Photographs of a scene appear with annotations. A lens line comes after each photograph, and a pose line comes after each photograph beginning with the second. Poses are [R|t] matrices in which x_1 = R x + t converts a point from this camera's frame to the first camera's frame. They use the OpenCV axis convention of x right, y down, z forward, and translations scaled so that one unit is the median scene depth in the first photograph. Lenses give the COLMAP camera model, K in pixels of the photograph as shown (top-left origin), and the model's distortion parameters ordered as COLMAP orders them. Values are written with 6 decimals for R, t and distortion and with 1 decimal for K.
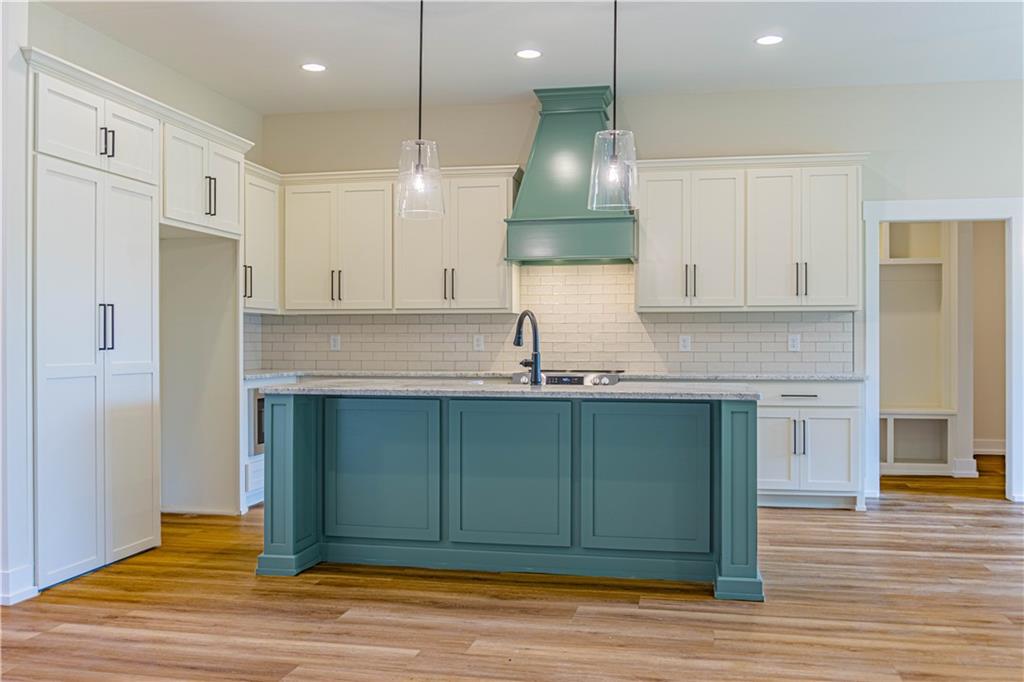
lens RADIAL K [[911.9, 0, 512.6], [0, 911.9, 342.3], [0, 0, 1]] dist [-0.009168, -0.013005]
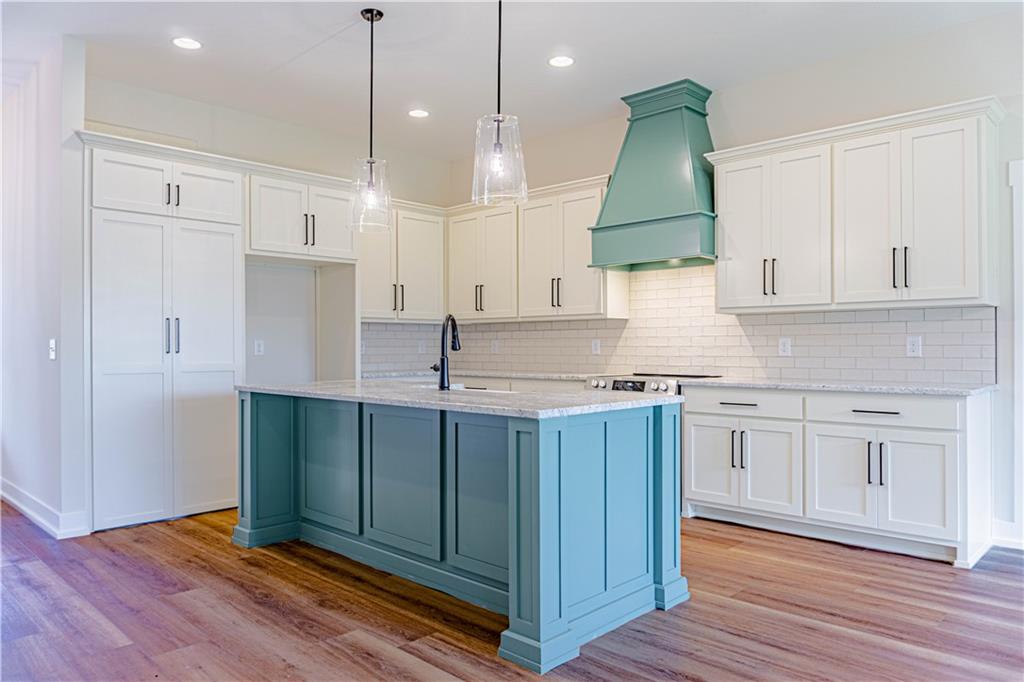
lens RADIAL K [[704.3, 0, 513.5], [0, 704.3, 343.5], [0, 0, 1]] dist [-0.018716, 0.000023]
pose [[0.843961, -0.004424, -0.536386, 0.387806], [0.001832, 0.999984, -0.005365, 0.000885], [0.536401, 0.003545, 0.843956, 0.313821]]
